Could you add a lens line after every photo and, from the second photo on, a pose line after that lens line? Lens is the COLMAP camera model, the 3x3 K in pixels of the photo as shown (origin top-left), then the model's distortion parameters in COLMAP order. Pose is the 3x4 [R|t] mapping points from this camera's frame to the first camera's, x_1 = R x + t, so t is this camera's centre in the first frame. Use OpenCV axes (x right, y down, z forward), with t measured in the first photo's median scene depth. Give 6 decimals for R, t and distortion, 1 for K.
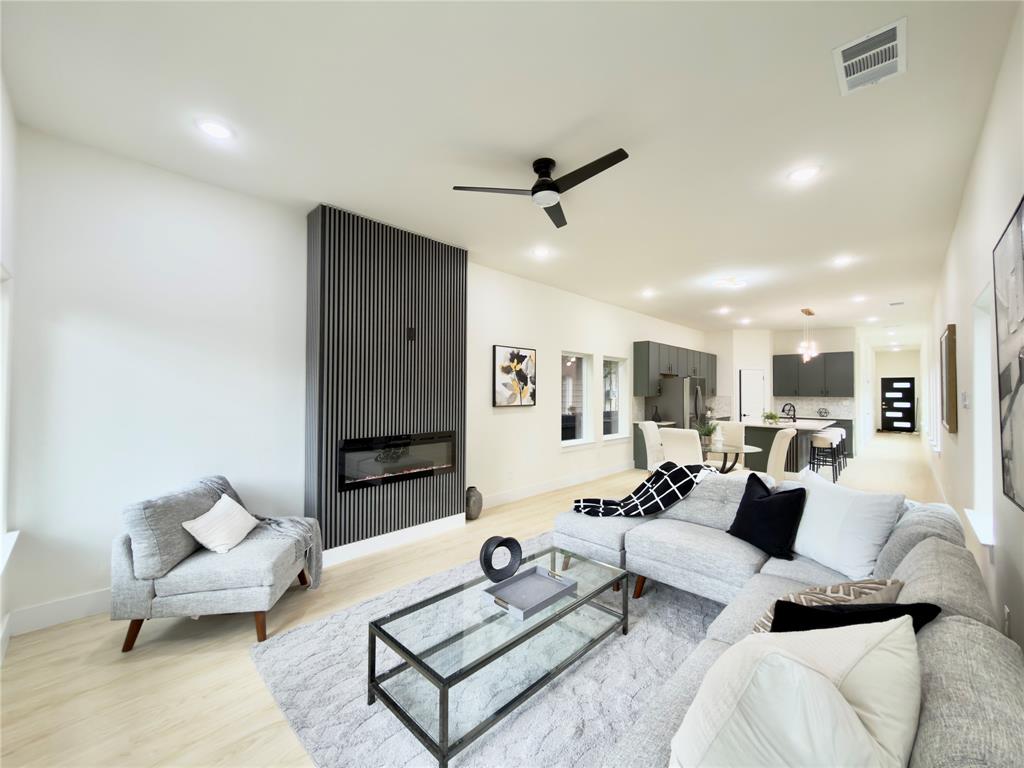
lens RADIAL K [[407.2, 0, 504.7], [0, 407.2, 381.8], [0, 0, 1]] dist [-0.002330, 0.000172]
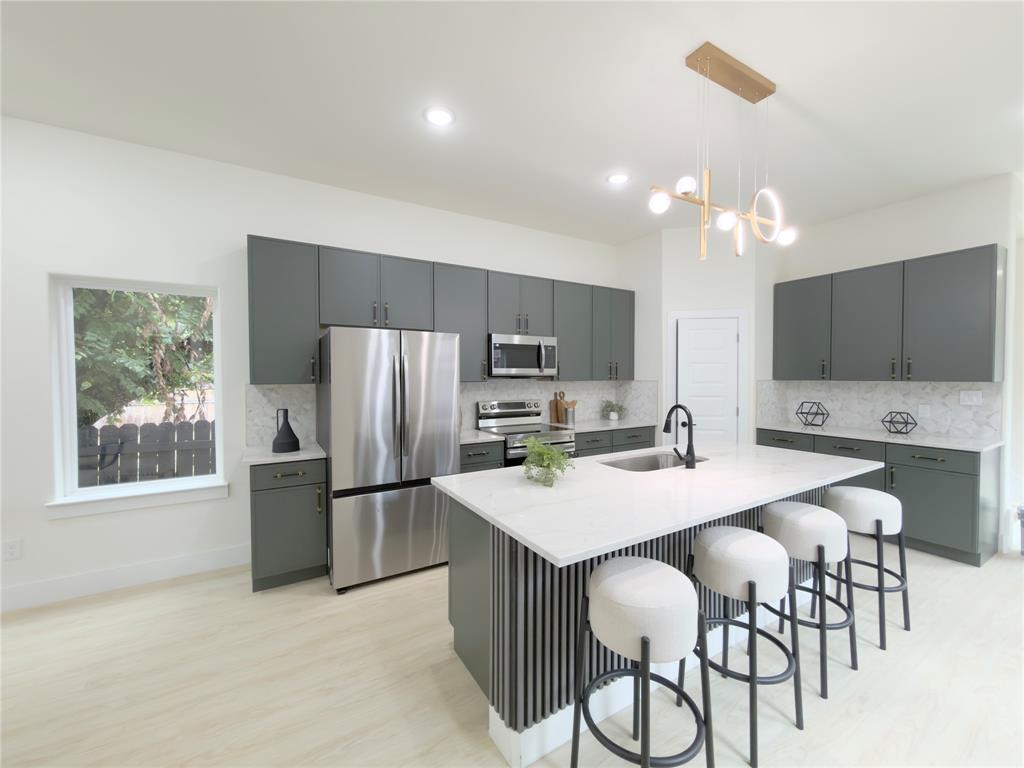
lens RADIAL K [[407.2, 0, 514.3], [0, 407.2, 383.8], [0, 0, 1]] dist [-0.002330, 0.000172]
pose [[0.966841, -0.002830, -0.255365, 0.947700], [0.014419, 0.998949, 0.043518, 0.032063], [0.254973, -0.045757, 0.965865, 0.965772]]
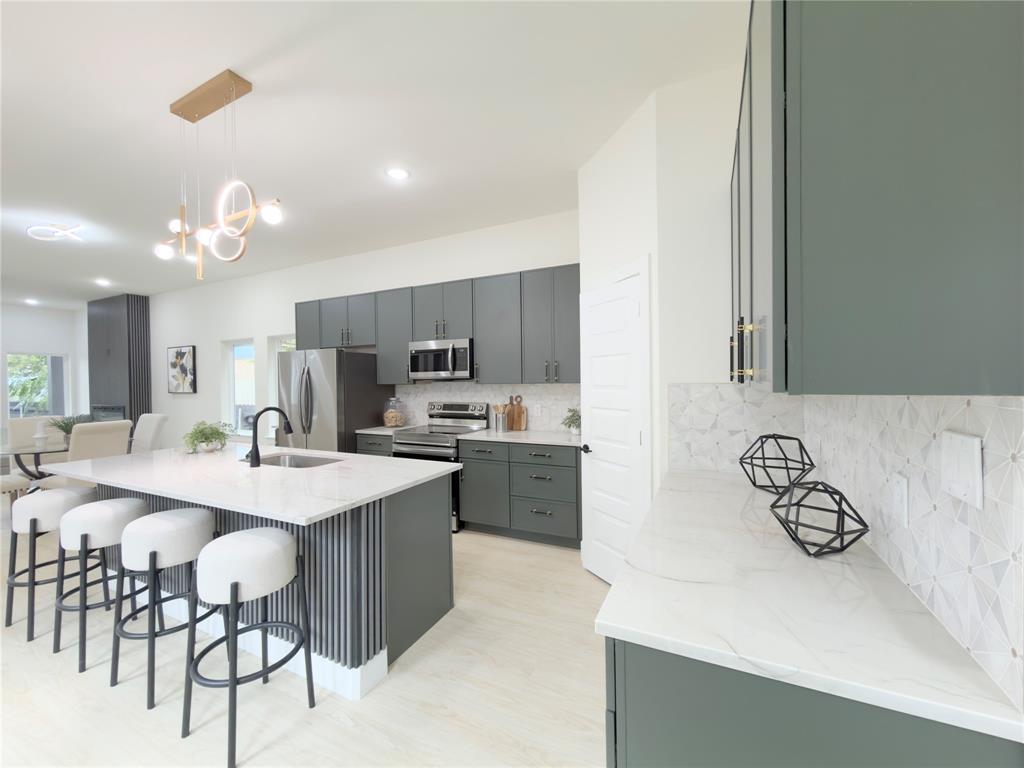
lens RADIAL K [[407.2, 0, 516.9], [0, 407.2, 379.1], [0, 0, 1]] dist [-0.002330, 0.000172]
pose [[0.324011, -0.011741, -0.945981, 1.538386], [0.038683, 0.999251, 0.000848, 0.054945], [0.945262, -0.036868, 0.324222, 1.556778]]
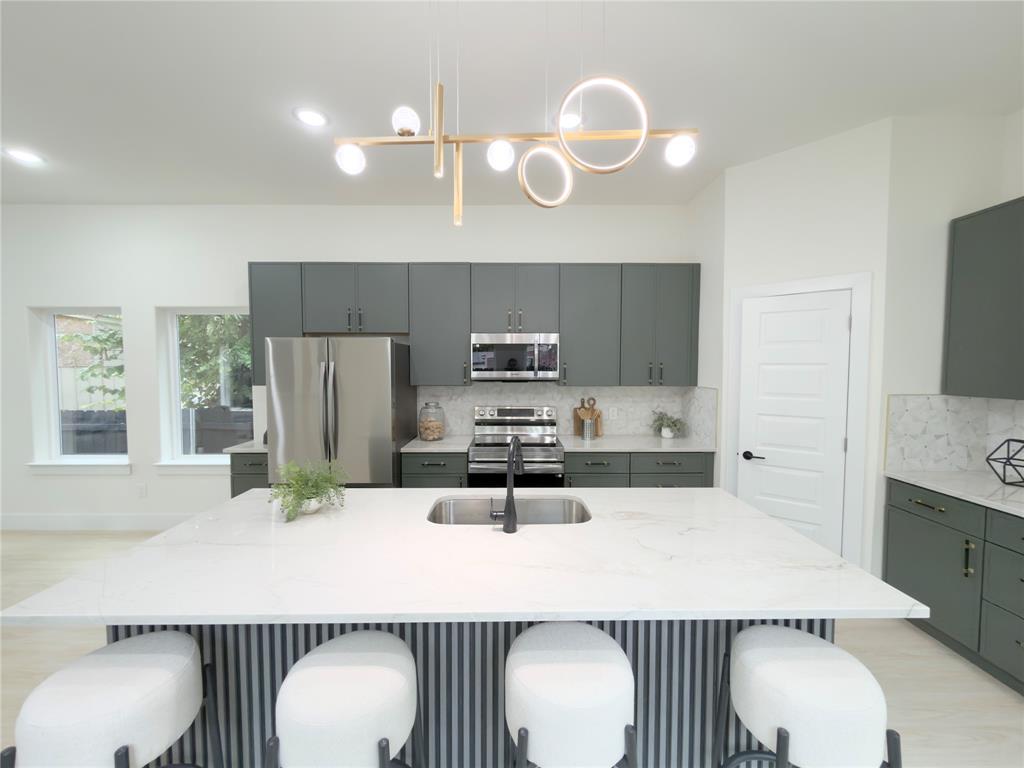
lens RADIAL K [[407.2, 0, 515.1], [0, 407.2, 382.8], [0, 0, 1]] dist [-0.002330, 0.000172]
pose [[0.705170, 0.024998, -0.708597, 1.224263], [0.020064, 0.998275, 0.055184, 0.019729], [0.708754, -0.053131, 0.703452, 1.226635]]
